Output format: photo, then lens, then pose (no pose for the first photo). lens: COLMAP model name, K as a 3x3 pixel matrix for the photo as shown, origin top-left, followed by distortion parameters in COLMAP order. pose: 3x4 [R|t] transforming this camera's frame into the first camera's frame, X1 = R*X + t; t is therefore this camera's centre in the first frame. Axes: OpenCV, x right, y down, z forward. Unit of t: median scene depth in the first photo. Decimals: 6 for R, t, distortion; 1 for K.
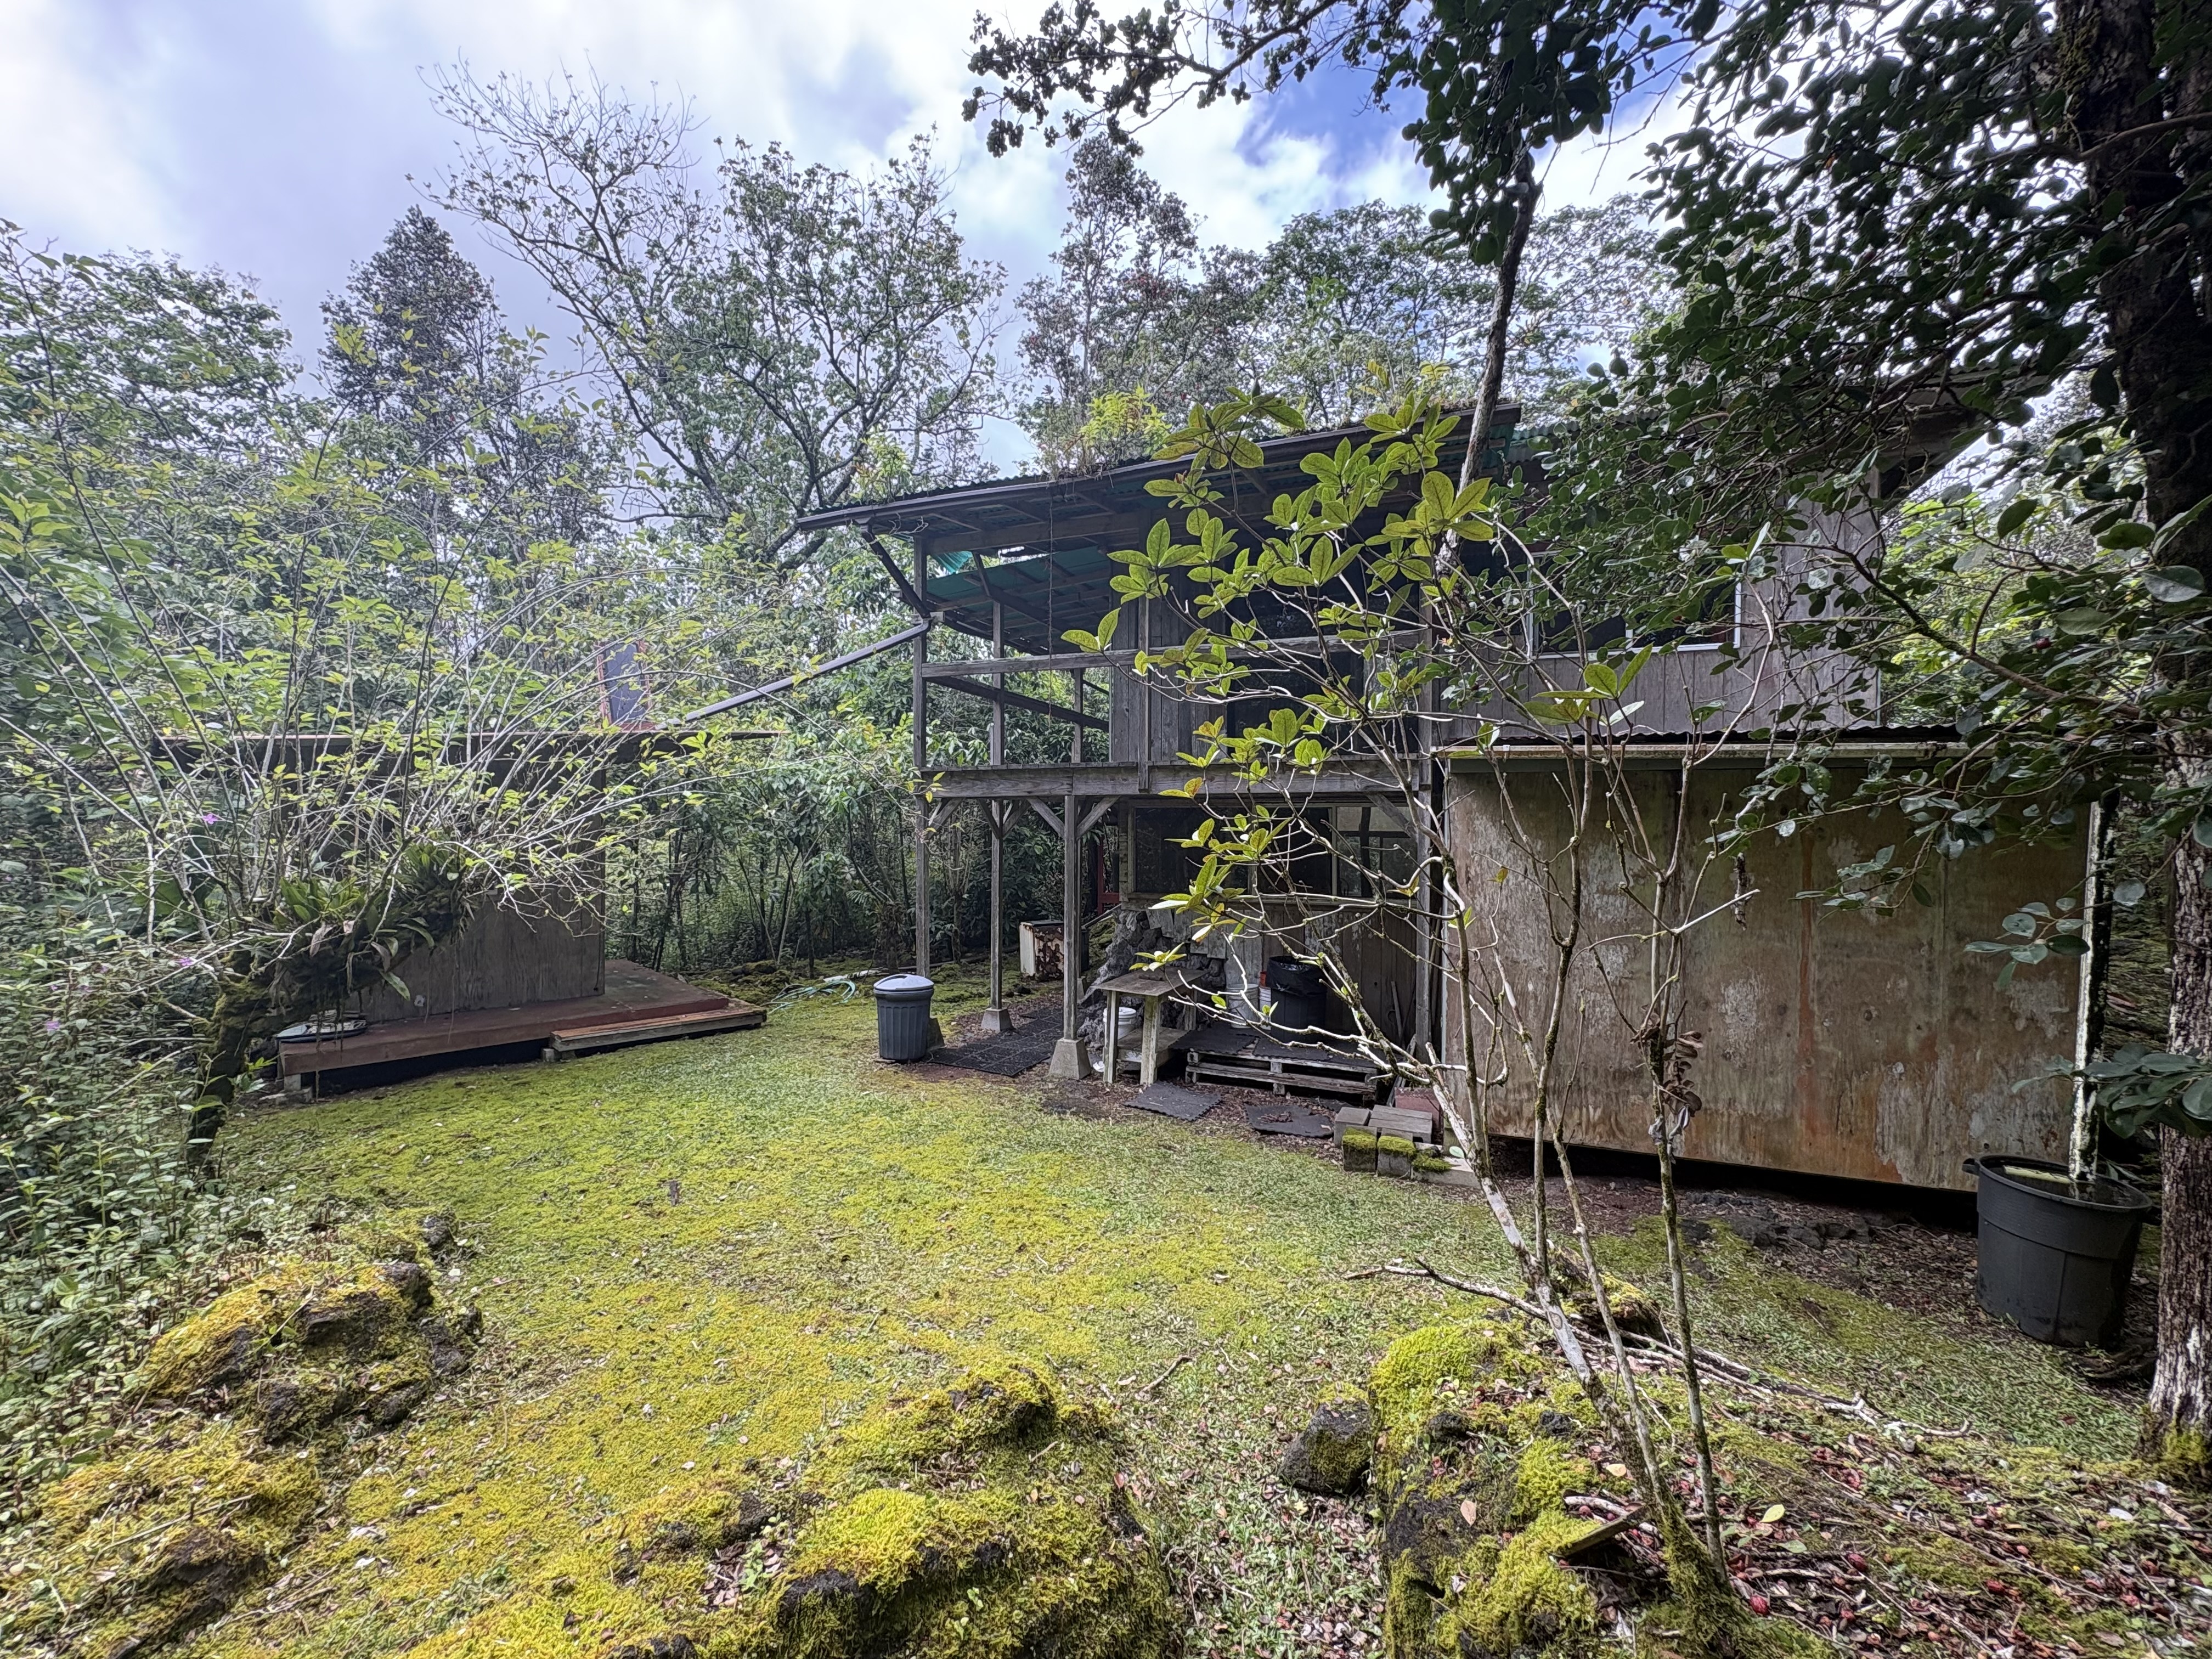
lens RADIAL K [[880.9, 0, 1106.0], [0, 880.9, 834.7], [0, 0, 1]] dist [0.001154, -0.000431]
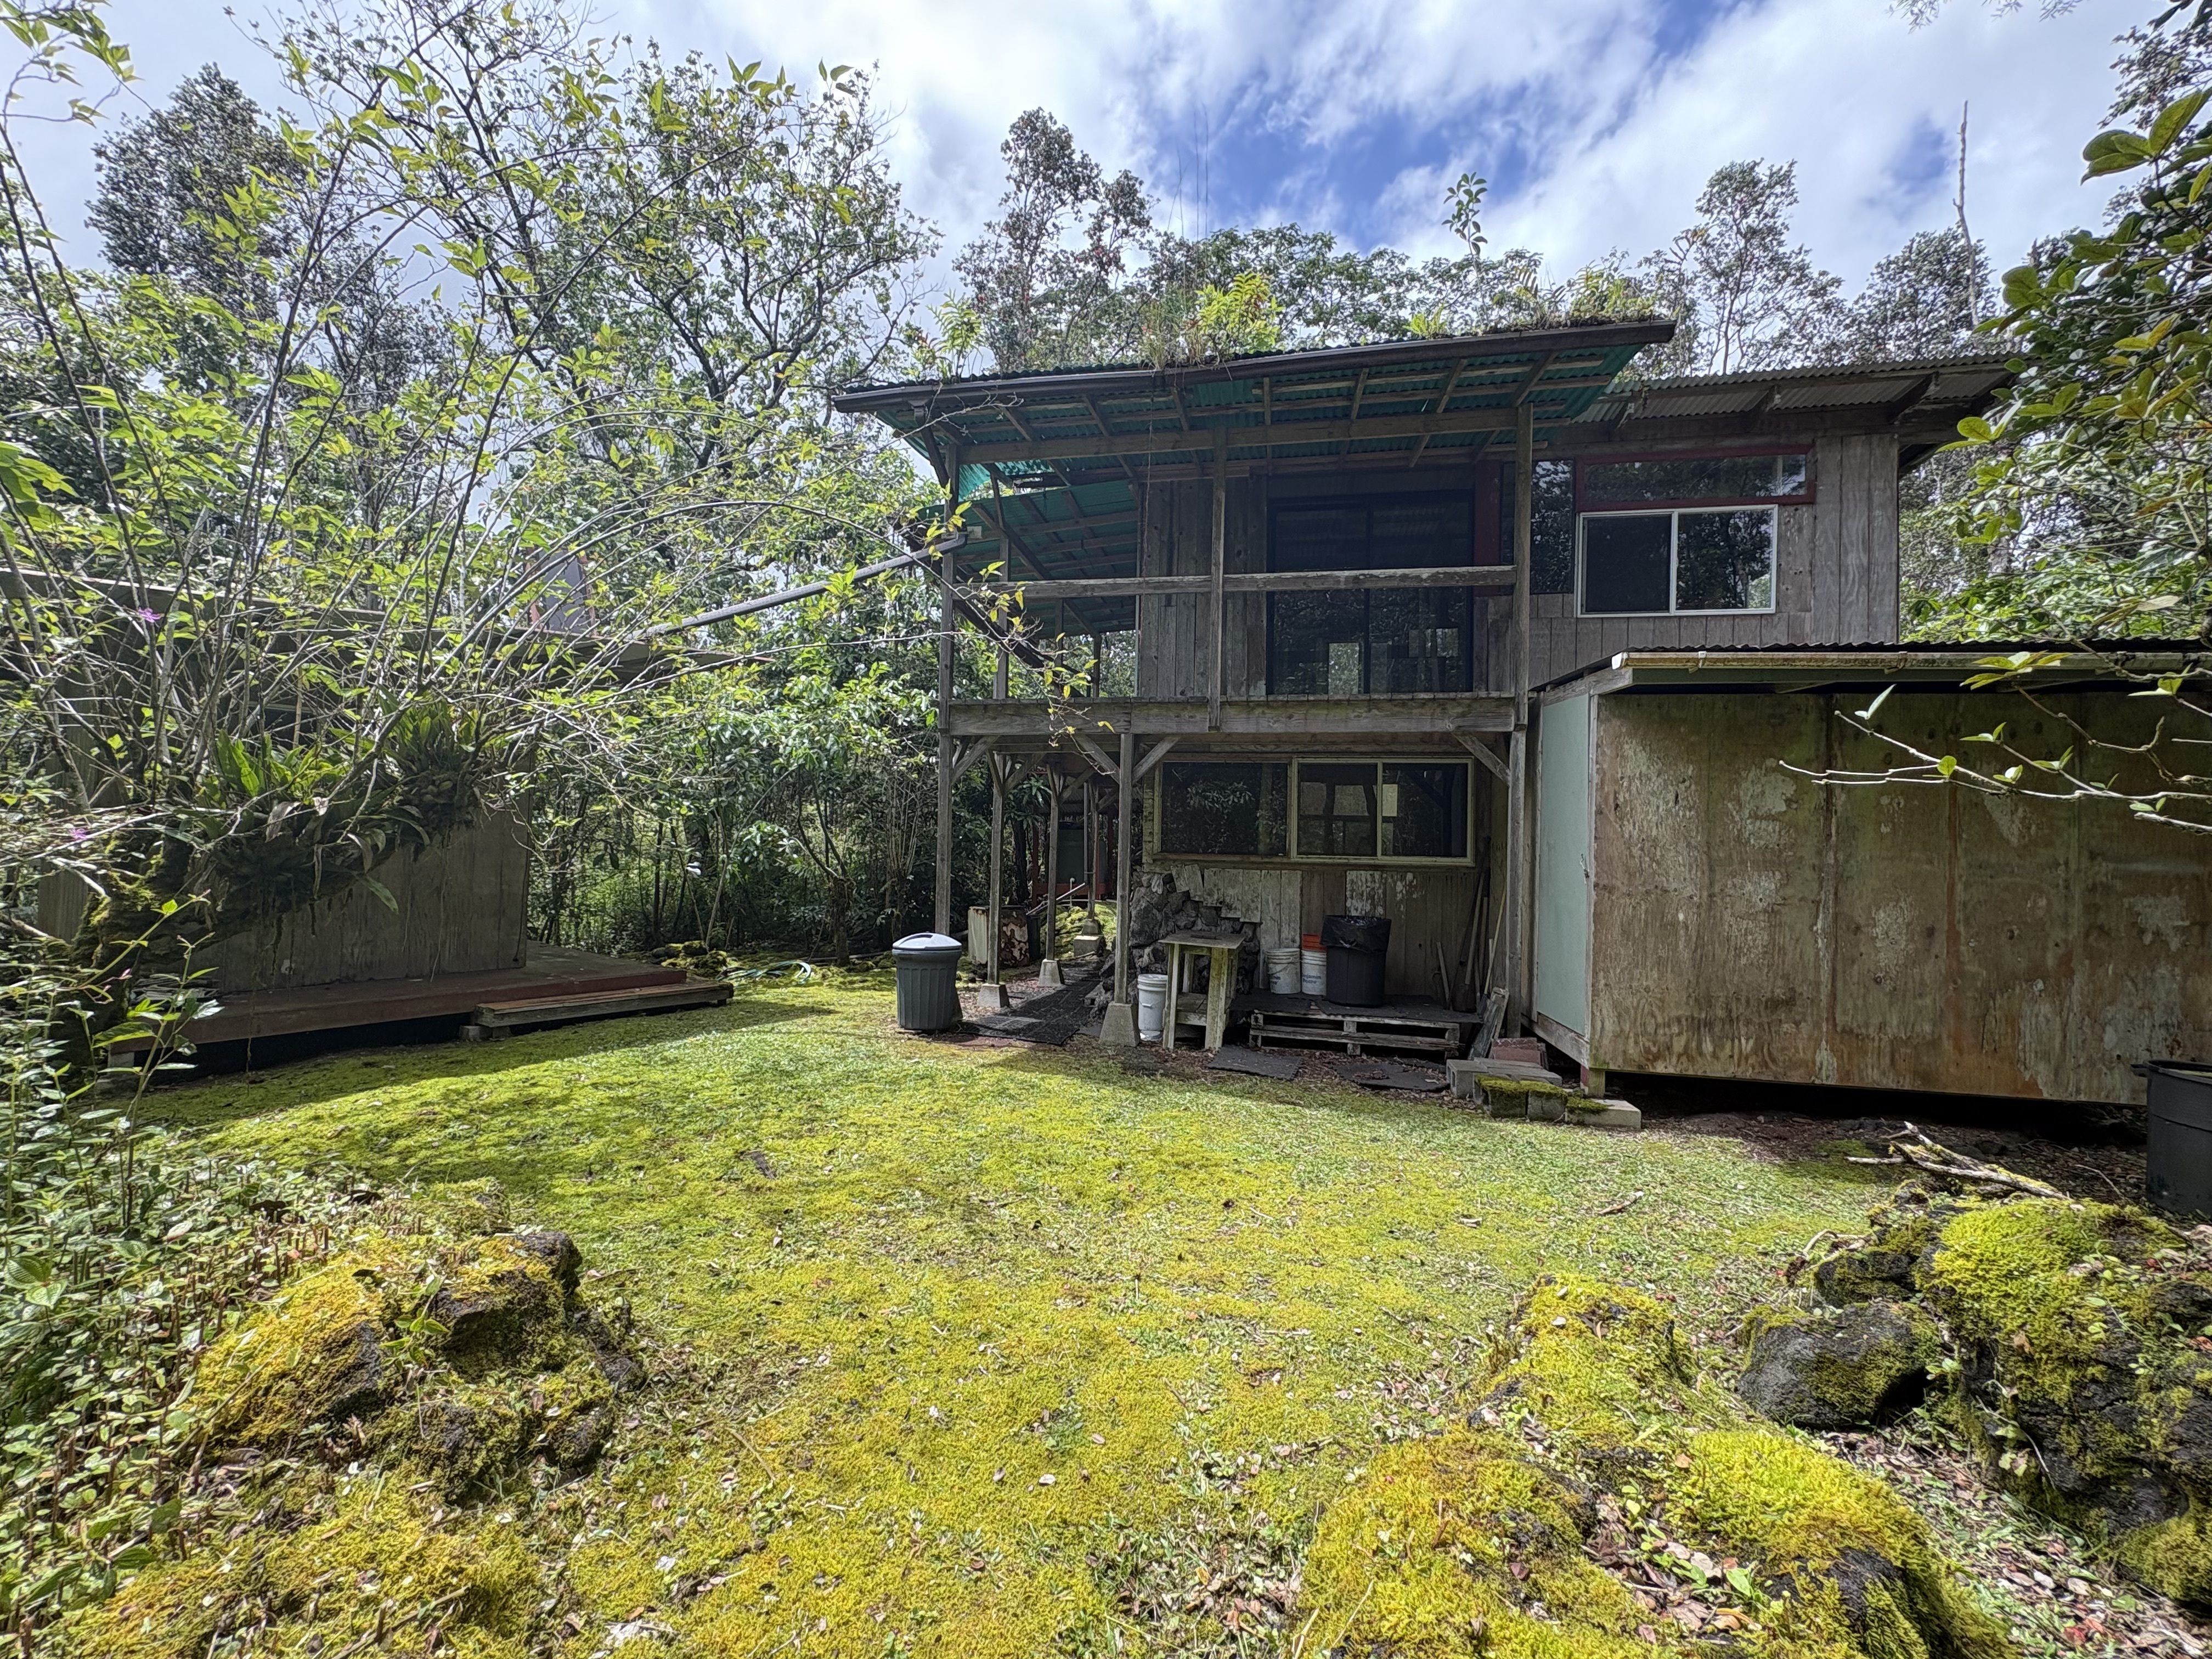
lens RADIAL K [[880.9, 0, 1106.8], [0, 880.9, 834.0], [0, 0, 1]] dist [0.001154, -0.000431]
pose [[0.984203, 0.021744, 0.175702, -0.333289], [-0.017122, 0.999467, -0.027780, 0.128991], [-0.176213, 0.024333, 0.984051, 0.168741]]
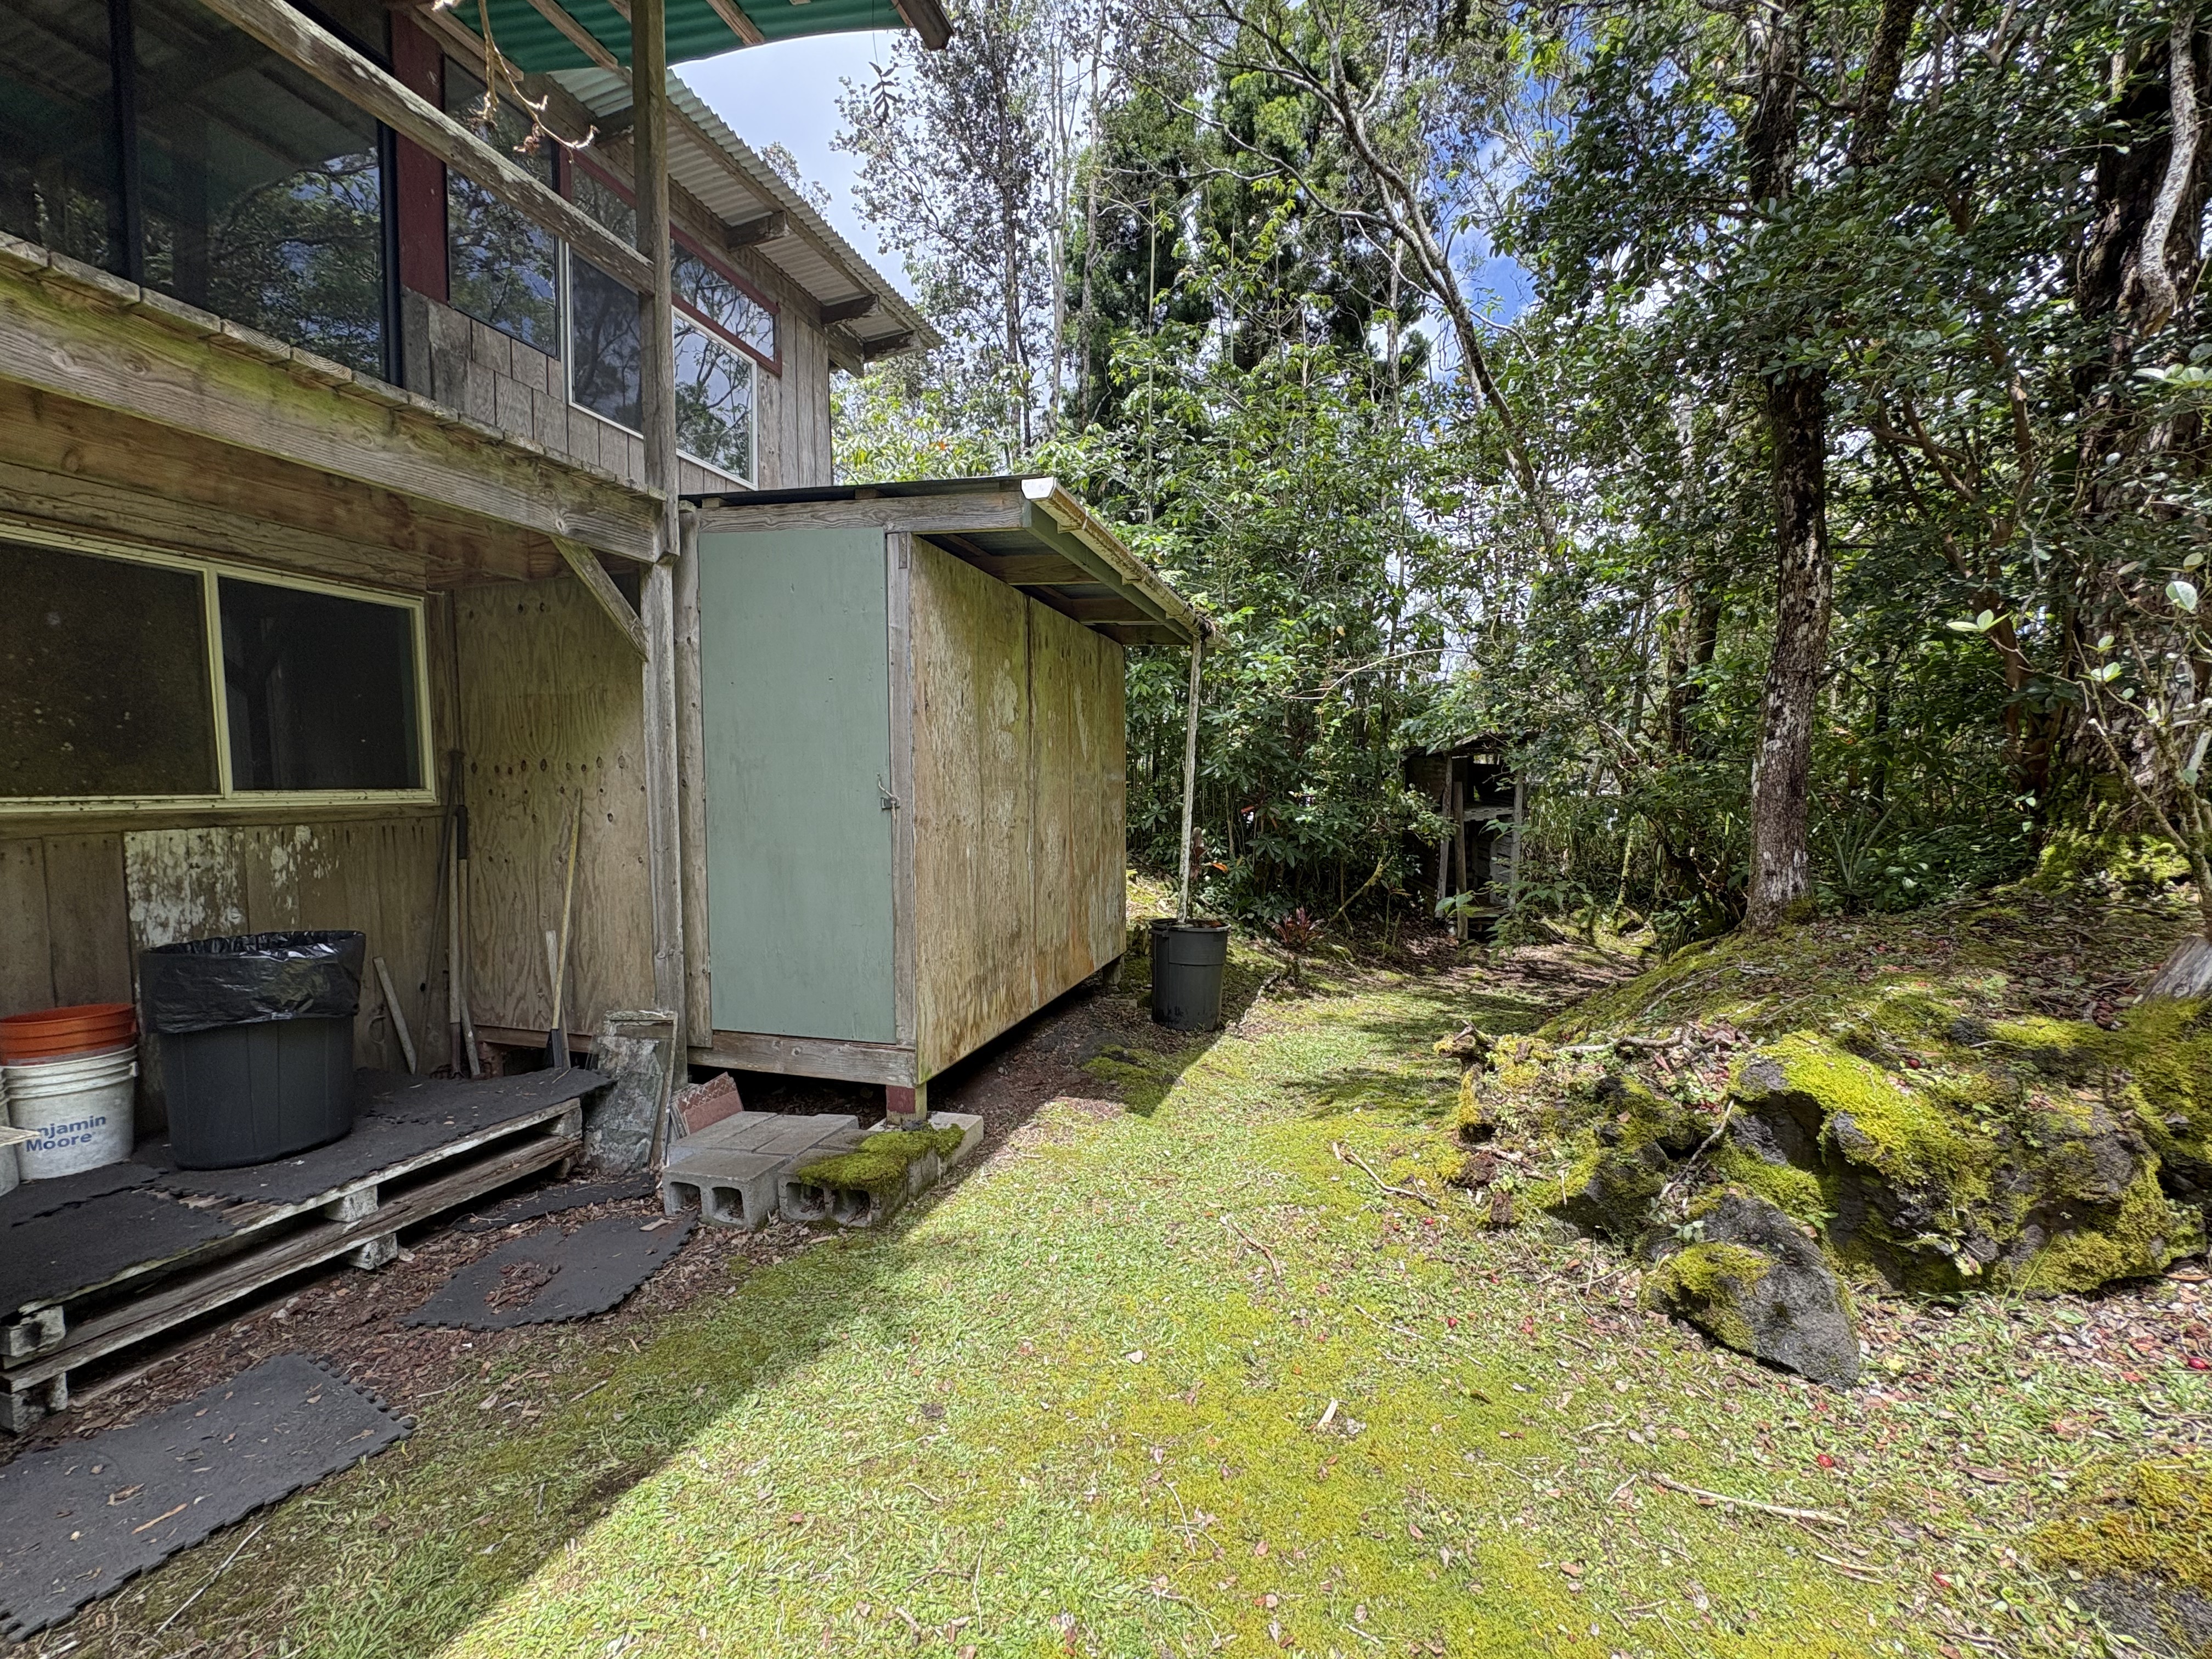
lens RADIAL K [[880.9, 0, 1105.7], [0, 880.9, 826.3], [0, 0, 1]] dist [0.001154, -0.000431]
pose [[-0.051480, -0.051818, 0.997329, -0.291679], [0.024822, 0.998278, 0.053148, 0.123302], [-0.998365, 0.027492, -0.050105, 0.989009]]
